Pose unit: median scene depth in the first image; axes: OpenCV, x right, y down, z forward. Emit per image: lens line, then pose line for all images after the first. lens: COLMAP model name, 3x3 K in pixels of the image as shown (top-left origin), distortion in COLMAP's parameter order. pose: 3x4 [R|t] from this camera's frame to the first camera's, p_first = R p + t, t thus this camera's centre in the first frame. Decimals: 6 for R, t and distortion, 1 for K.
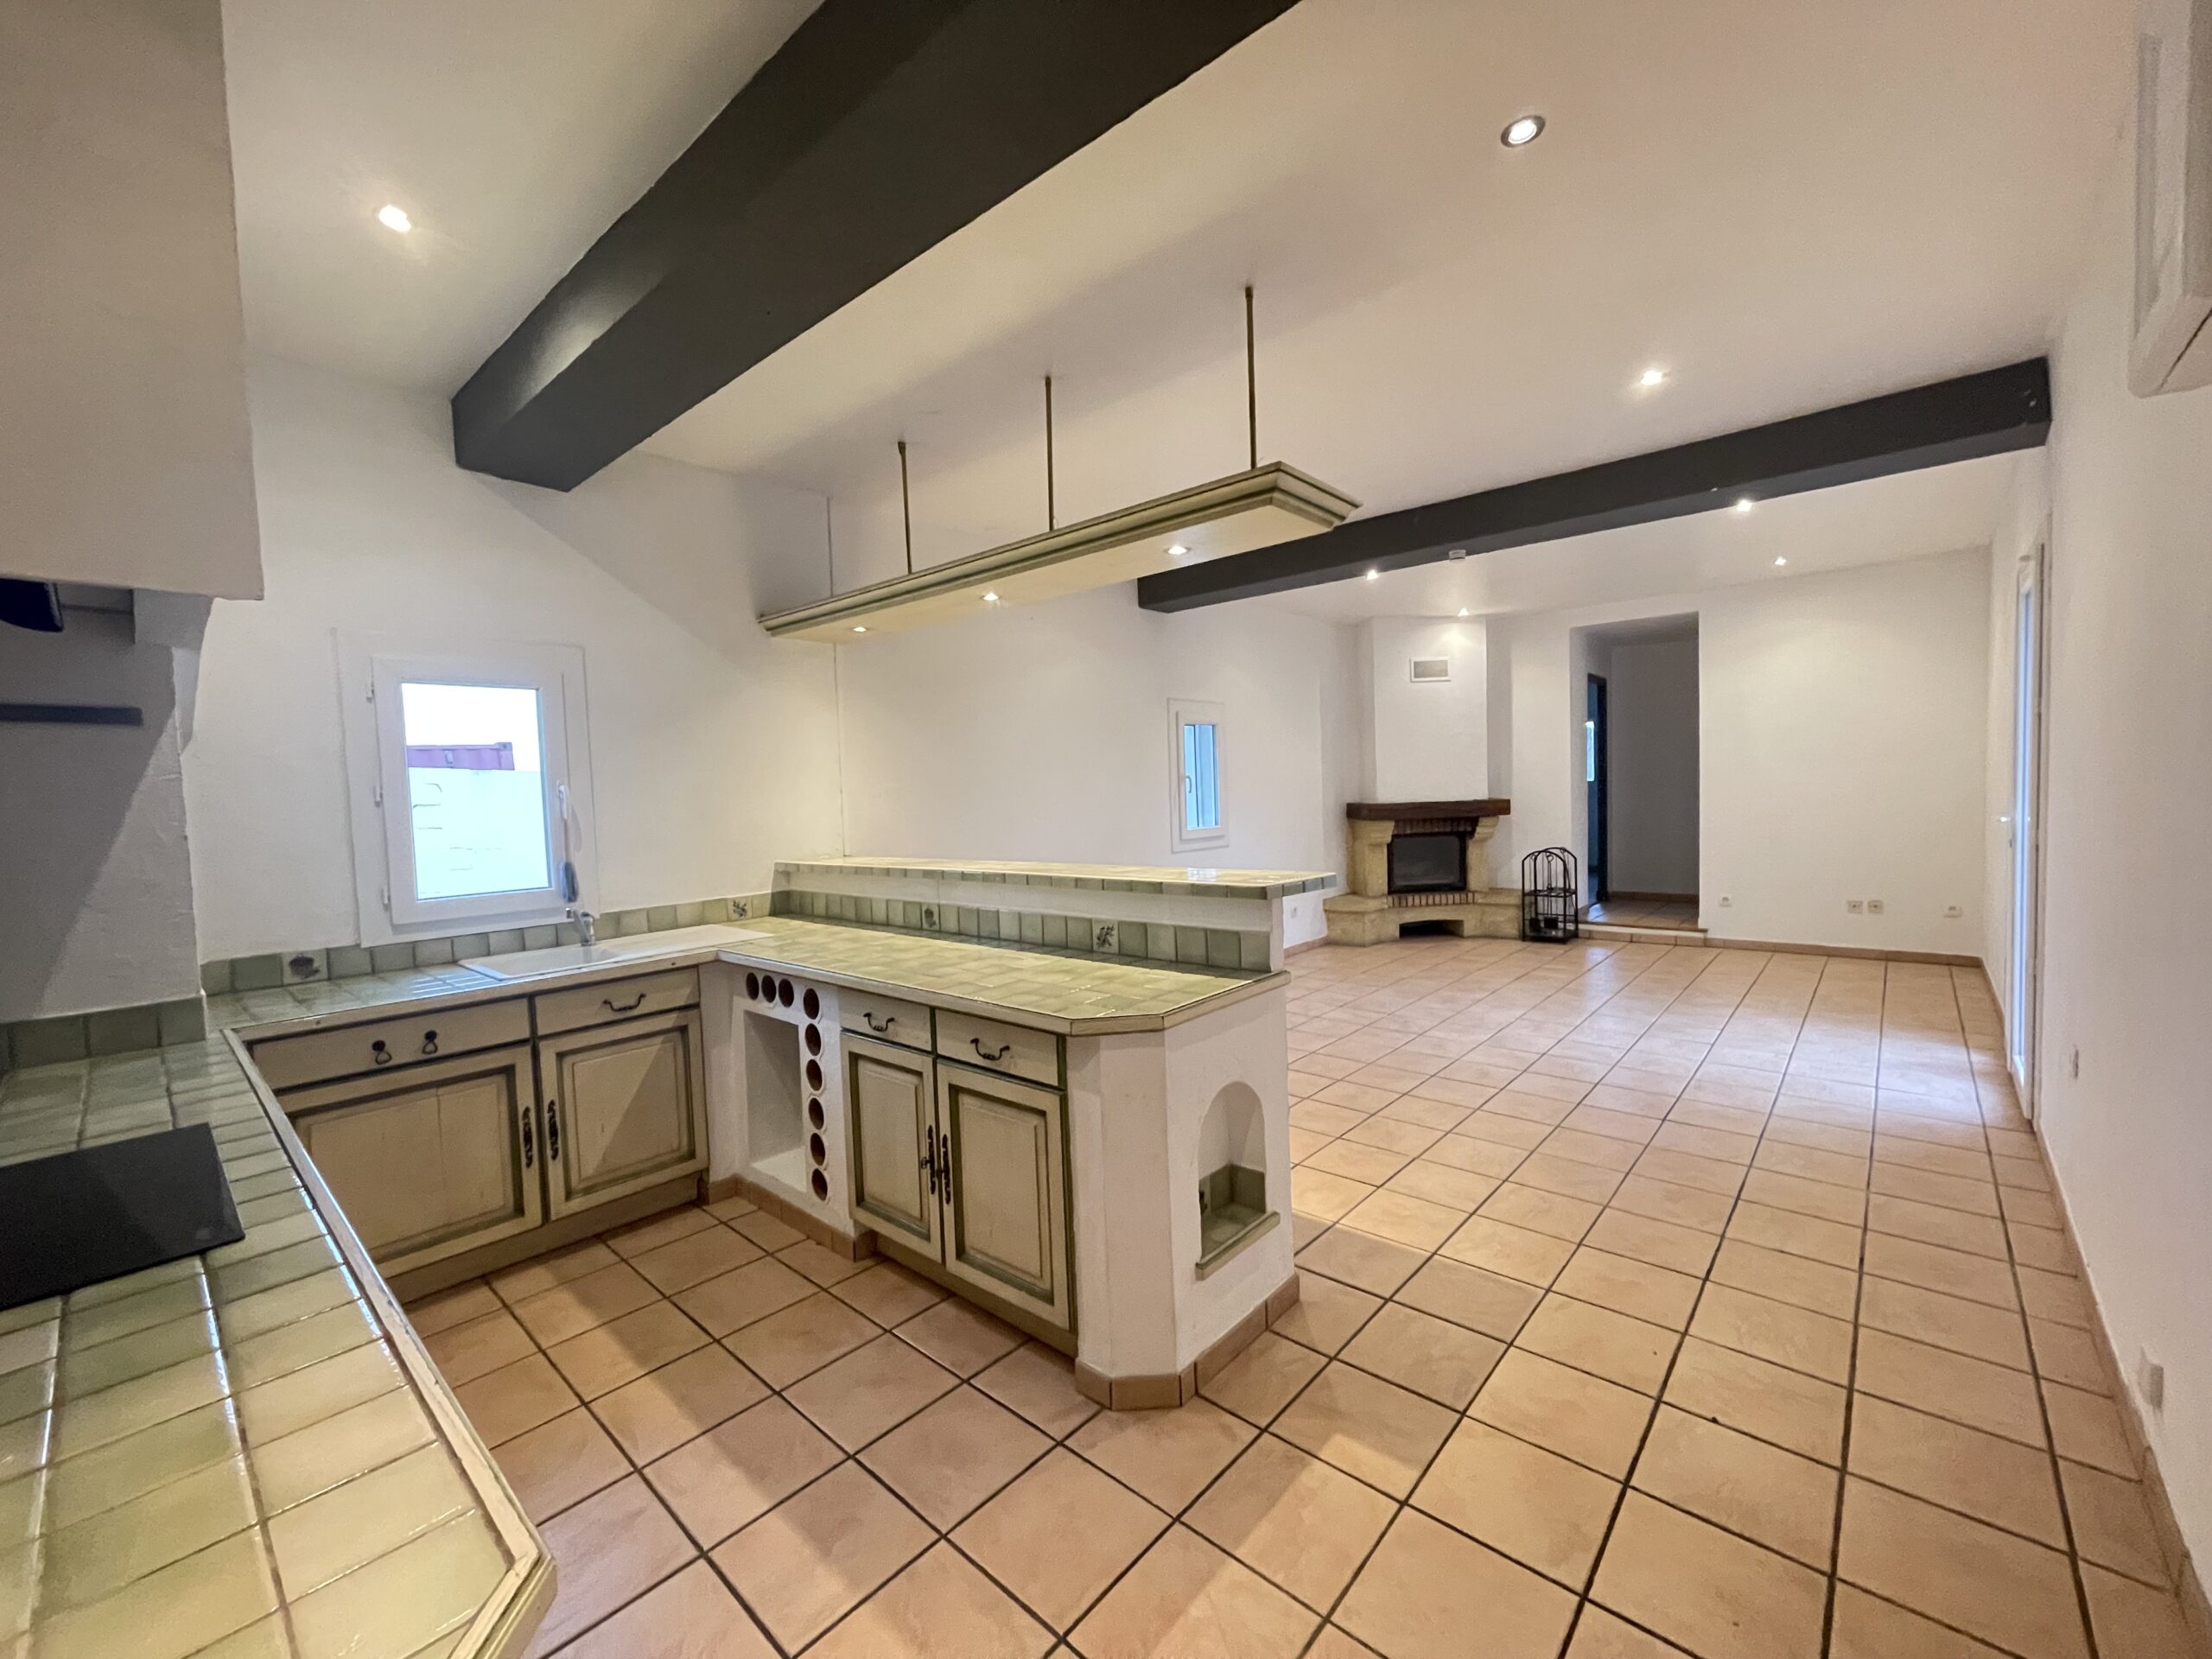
lens RADIAL K [[874.8, 0, 1106.0], [0, 874.8, 829.5], [0, 0, 1]] dist [-0.000678, -0.000039]
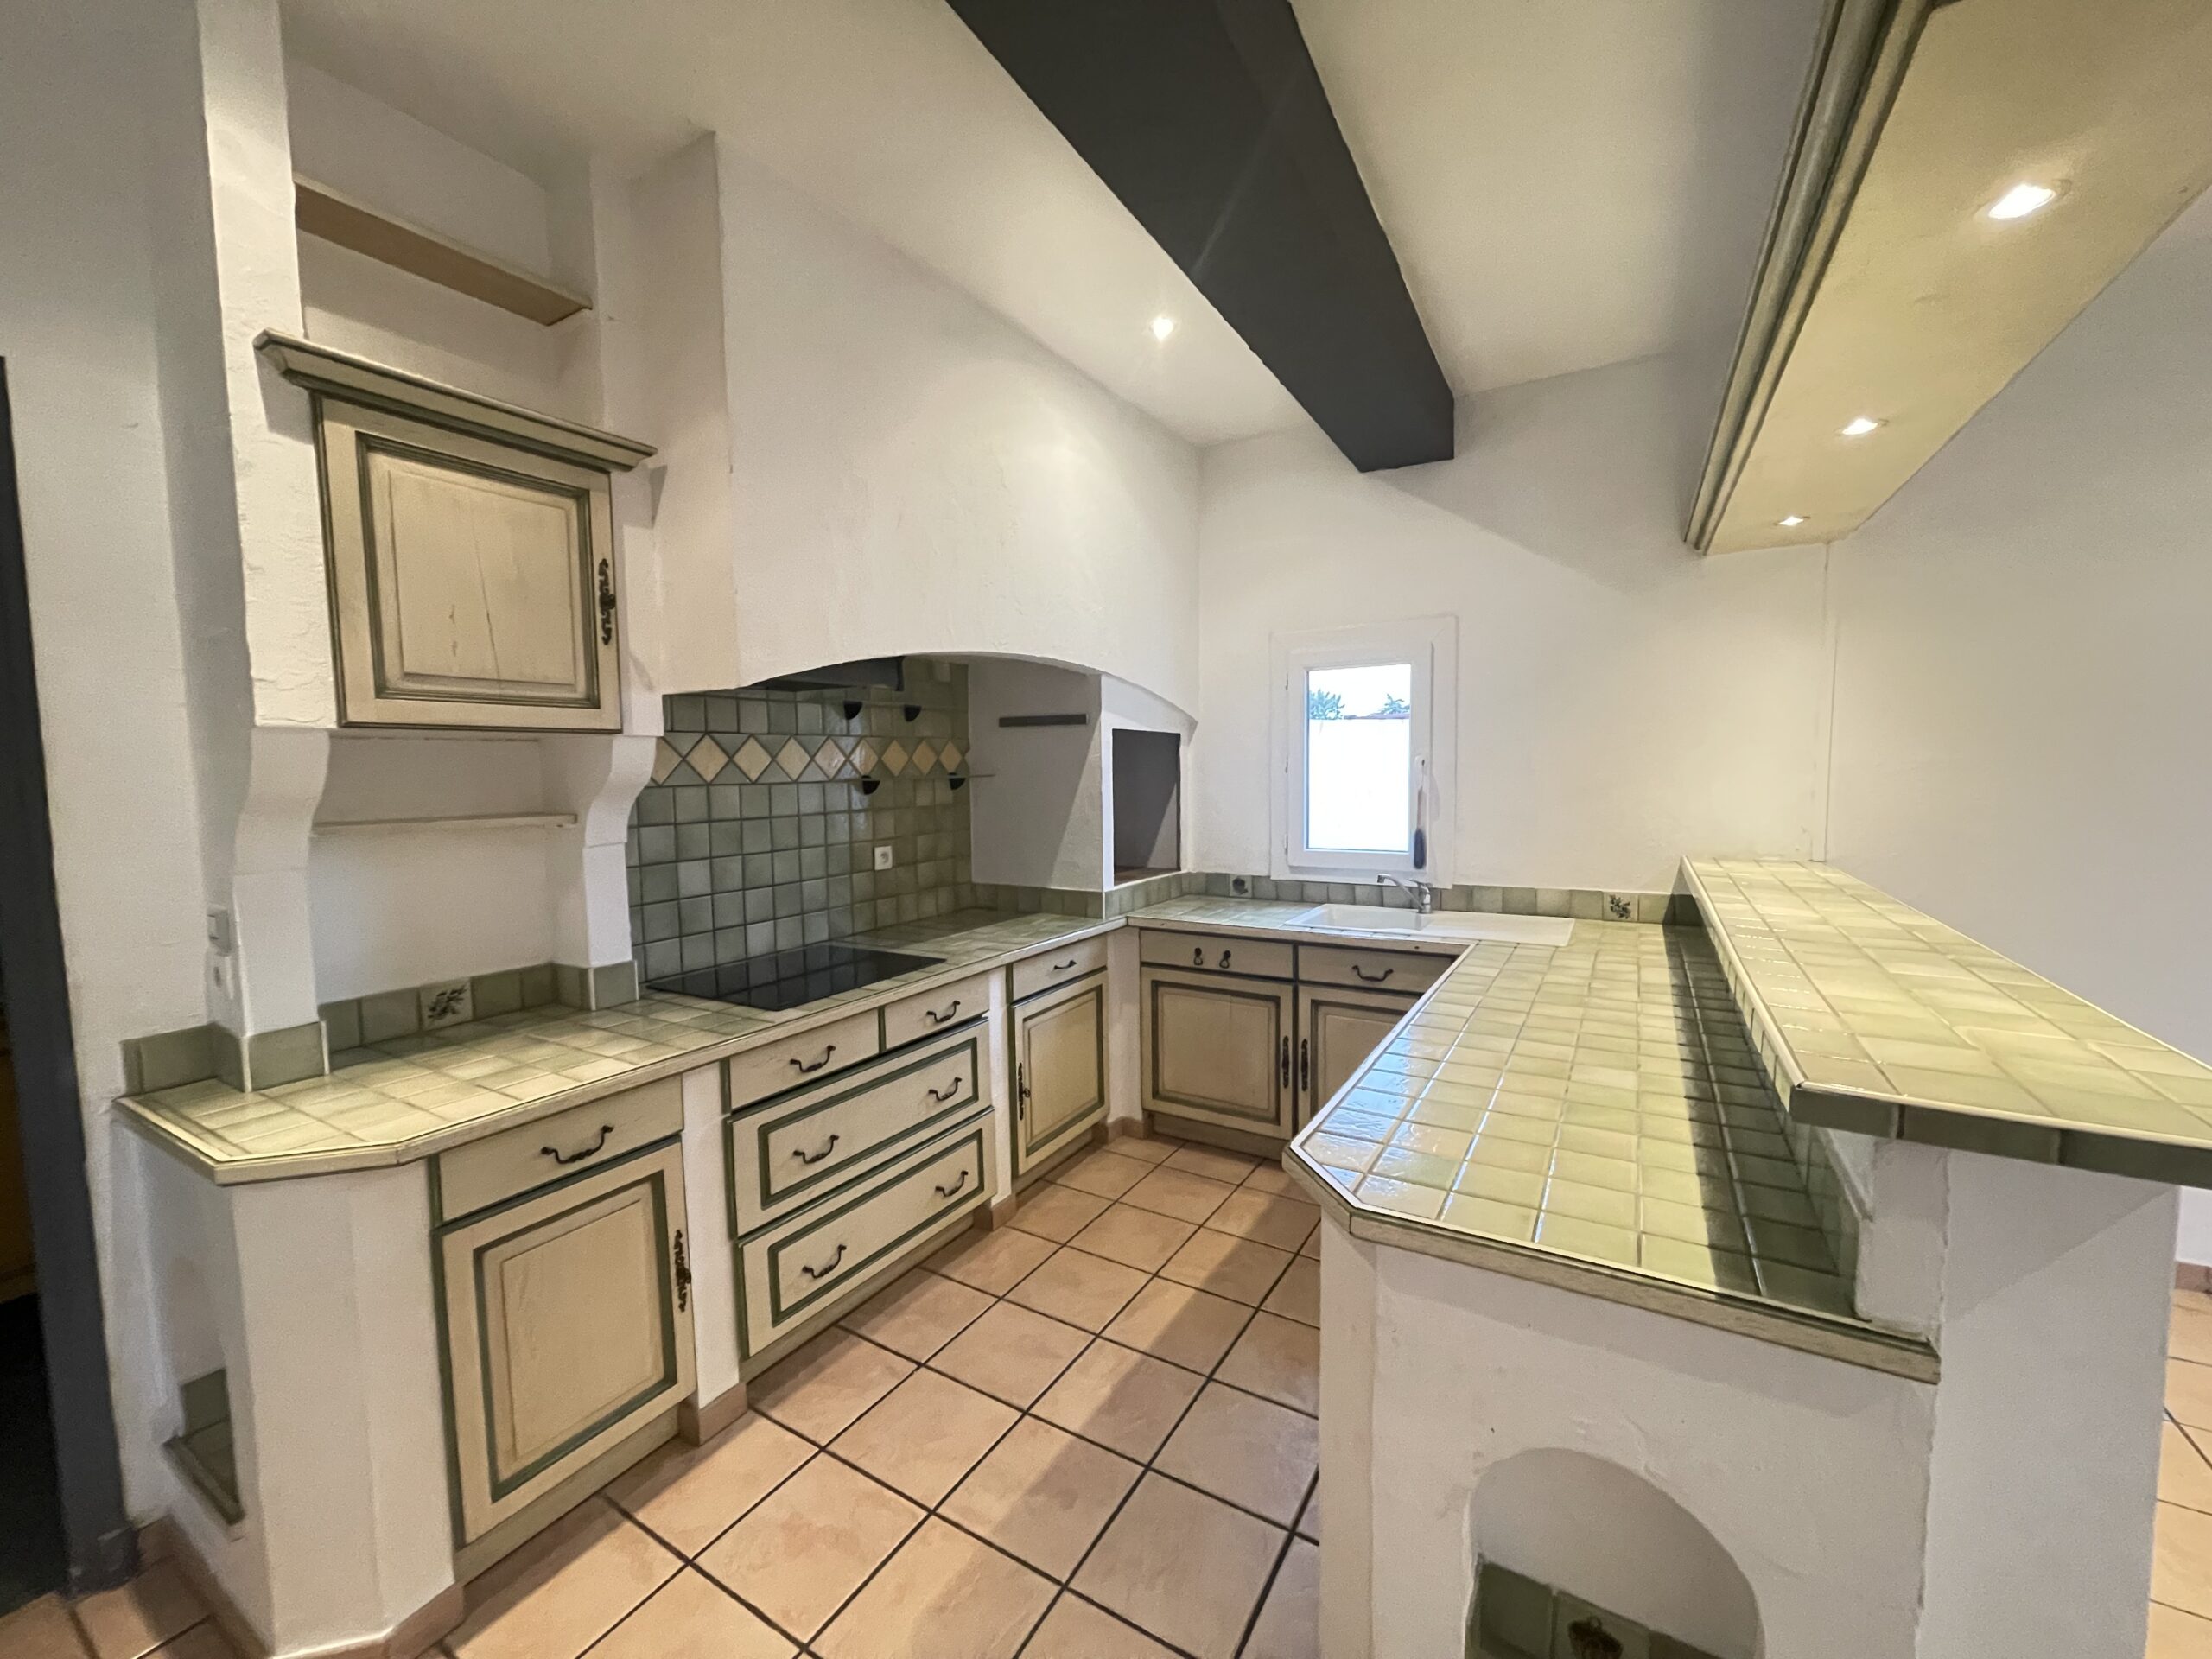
lens RADIAL K [[902.5, 0, 1112.7], [0, 902.5, 826.4], [0, 0, 1]] dist [0.001791, 0.000067]
pose [[0.193101, 0.101237, -0.975942, 0.425948], [-0.038734, 0.994674, 0.095516, -0.065221], [0.980414, 0.019358, 0.195993, 0.515356]]
